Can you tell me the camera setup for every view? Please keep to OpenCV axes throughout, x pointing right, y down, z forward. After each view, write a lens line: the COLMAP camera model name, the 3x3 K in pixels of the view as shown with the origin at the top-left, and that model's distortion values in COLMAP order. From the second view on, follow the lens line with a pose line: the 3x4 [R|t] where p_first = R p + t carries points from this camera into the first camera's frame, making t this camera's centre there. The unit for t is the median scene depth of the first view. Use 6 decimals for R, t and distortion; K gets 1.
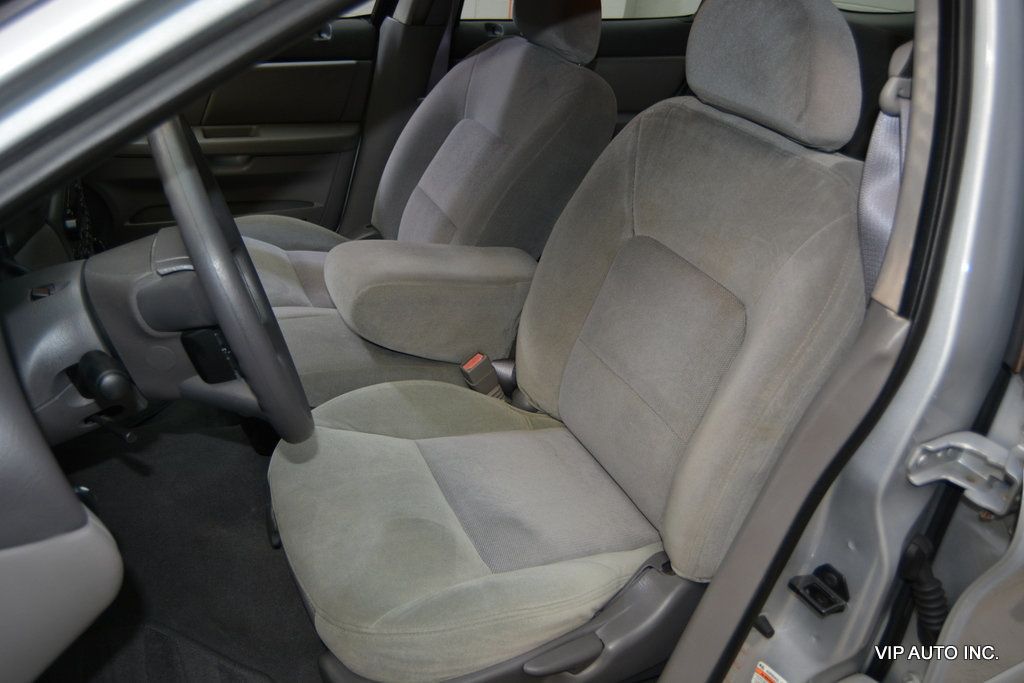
lens RADIAL K [[781.5, 0, 488.6], [0, 781.5, 338.7], [0, 0, 1]] dist [-0.008850, 0.005288]
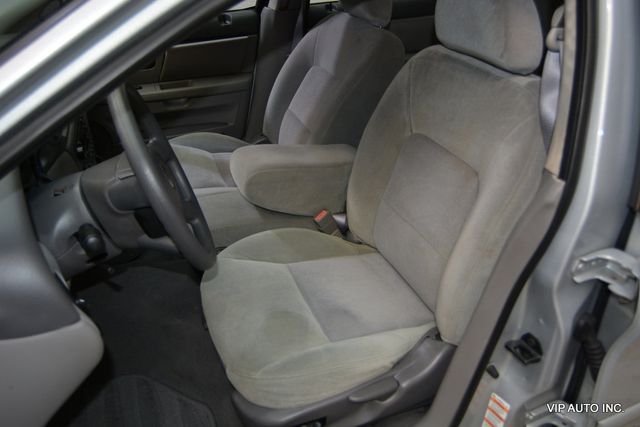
lens RADIAL K [[489.1, 0, 303.5], [0, 489.1, 207.2], [0, 0, 1]] dist [-0.004522, 0.000526]
pose [[0.992522, -0.050098, -0.111310, 0.078308], [0.052510, 0.998443, 0.018836, -0.011684], [0.110193, -0.024540, 0.993607, -0.040748]]
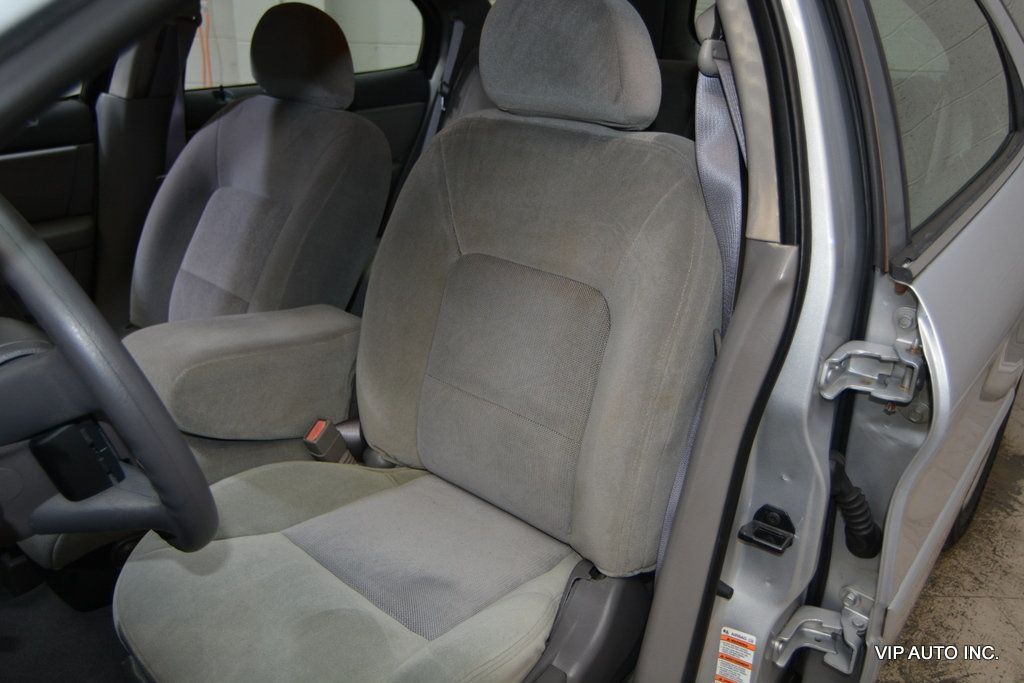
lens RADIAL K [[781.5, 0, 488.6], [0, 781.5, 338.7], [0, 0, 1]] dist [-0.008850, 0.005288]
pose [[0.913606, -0.218751, 0.342742, -0.160601], [0.252412, 0.965981, -0.056299, 0.036338], [-0.318767, 0.137947, 0.937741, 0.103481]]
